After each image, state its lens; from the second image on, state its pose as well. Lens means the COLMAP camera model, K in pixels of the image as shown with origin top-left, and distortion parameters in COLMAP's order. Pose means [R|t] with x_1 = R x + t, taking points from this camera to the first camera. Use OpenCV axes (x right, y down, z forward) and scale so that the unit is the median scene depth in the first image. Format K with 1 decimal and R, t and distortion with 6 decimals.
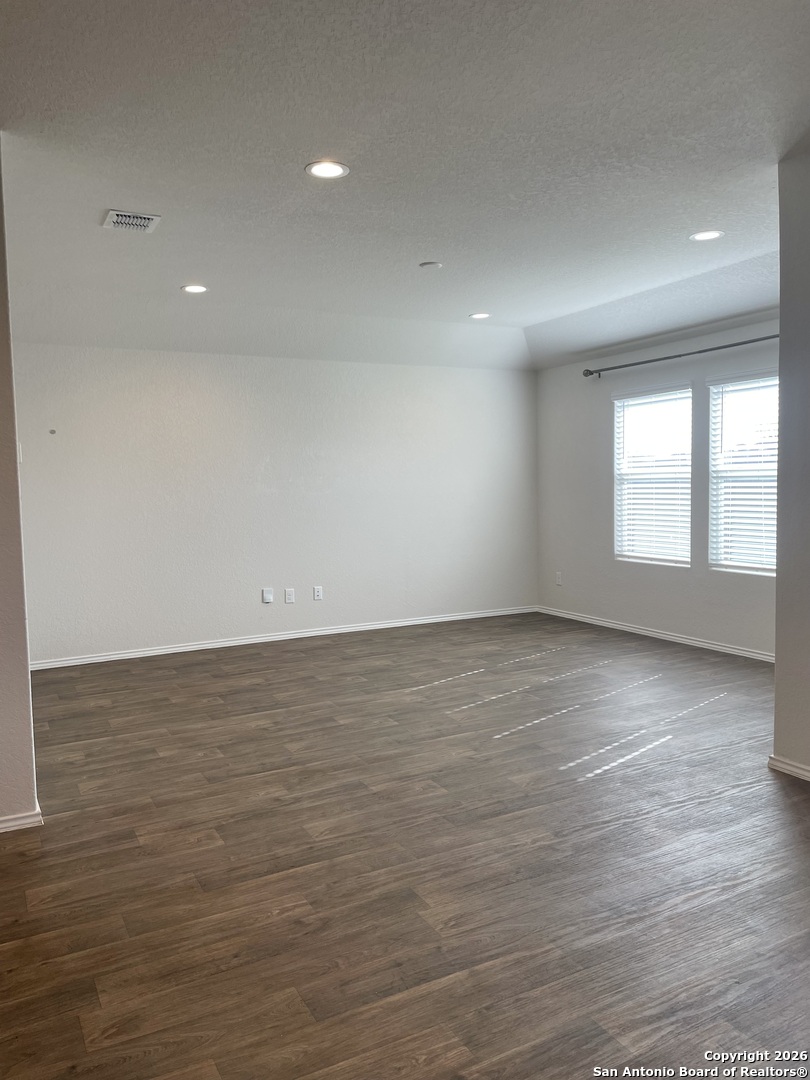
lens RADIAL K [[810.1, 0, 409.7], [0, 810.1, 534.7], [0, 0, 1]] dist [0.077578, -0.096624]
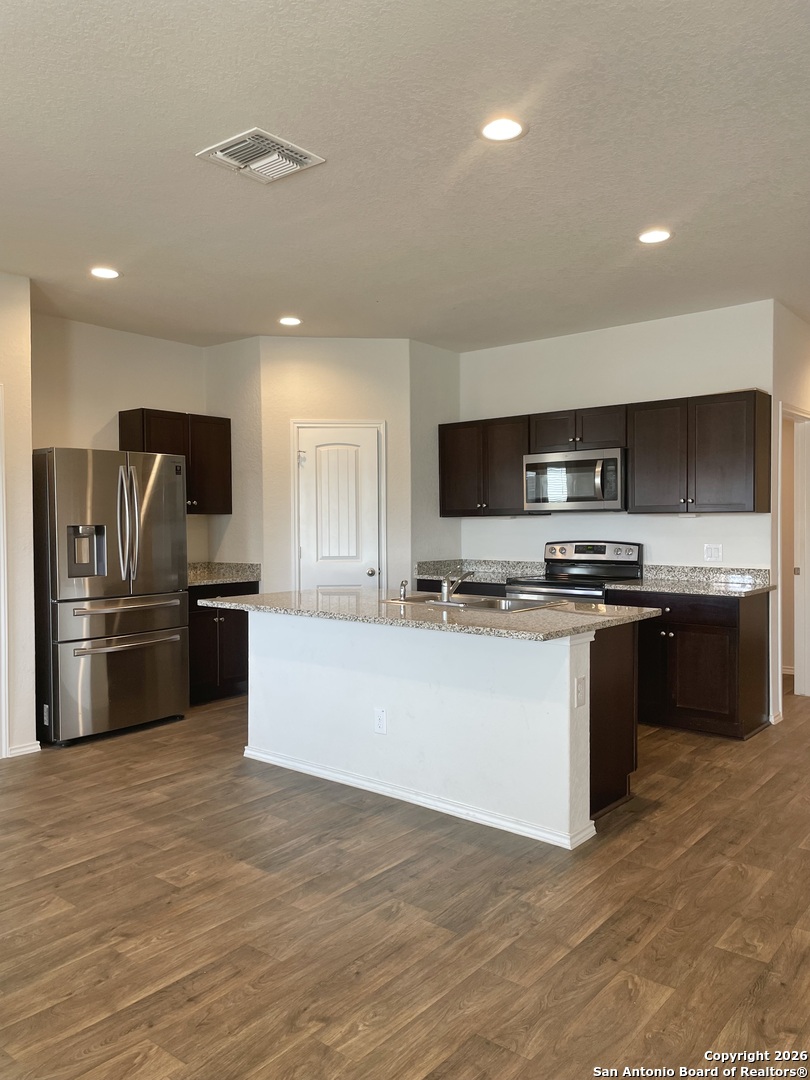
lens RADIAL K [[810.1, 0, 406.2], [0, 810.1, 534.4], [0, 0, 1]] dist [0.077578, -0.096624]
pose [[-0.920026, 0.039221, -0.389888, 0.118993], [0.002777, 0.995606, 0.093602, -0.135903], [0.391846, 0.085033, -0.916093, 2.071105]]
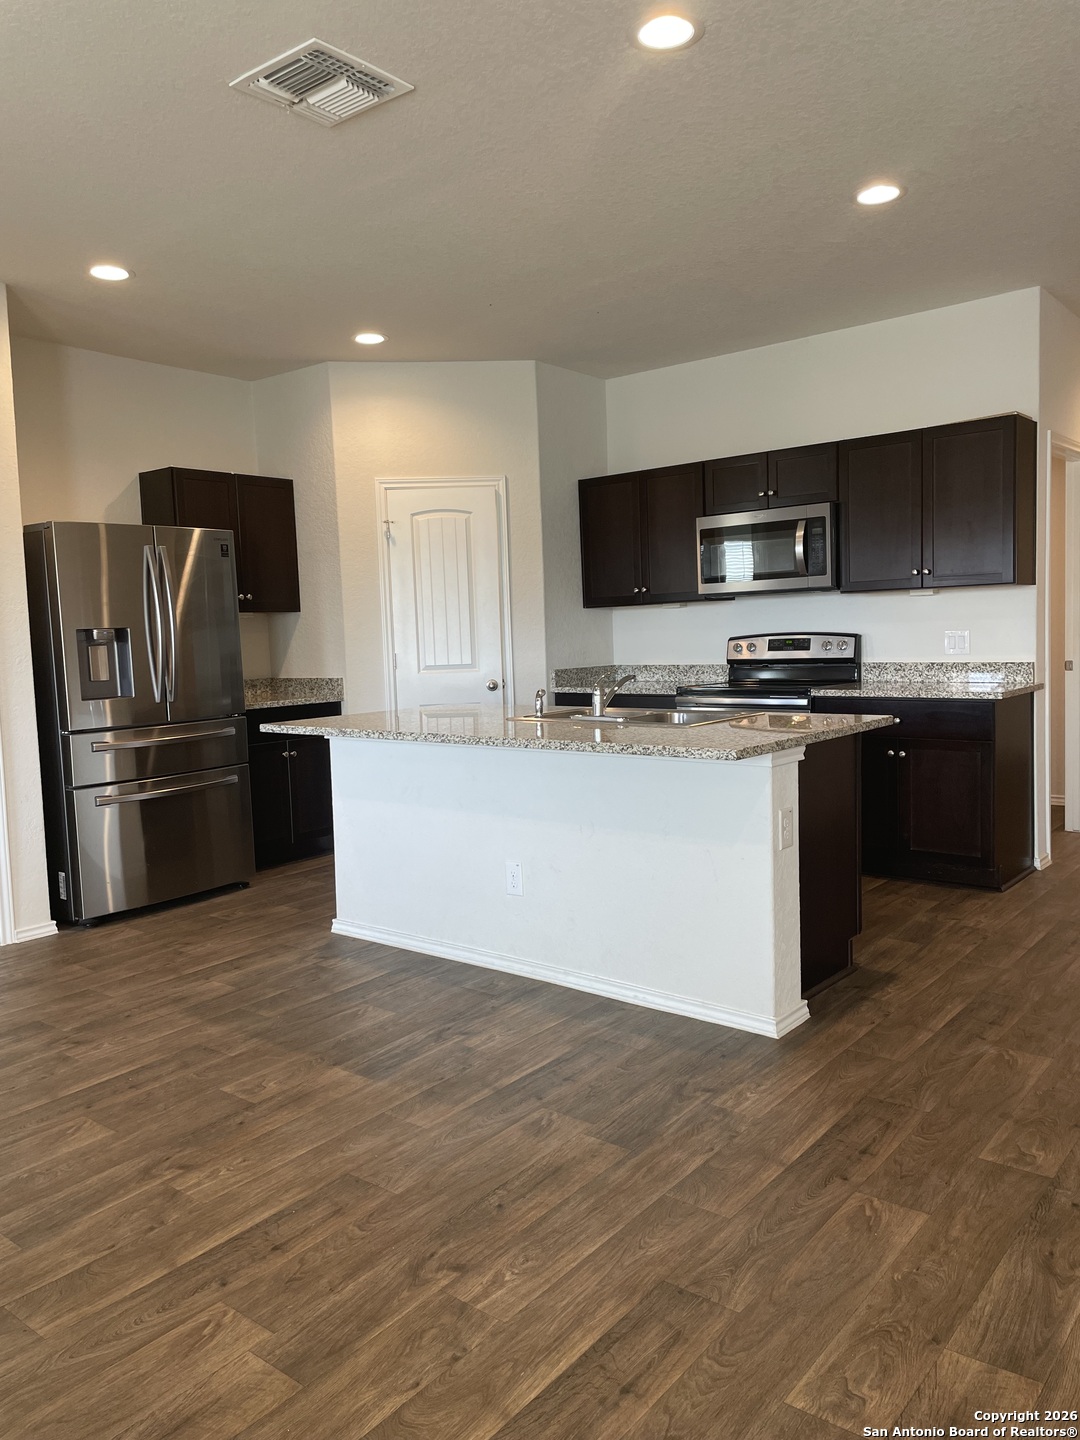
lens RADIAL K [[1080.1, 0, 536.9], [0, 1080.1, 709.3], [0, 0, 1]] dist [0.077578, -0.096624]
pose [[-0.916997, 0.089631, -0.388693, 0.117114], [0.031447, 0.987639, 0.153558, -0.101510], [0.397652, 0.128590, -0.908481, 2.025691]]
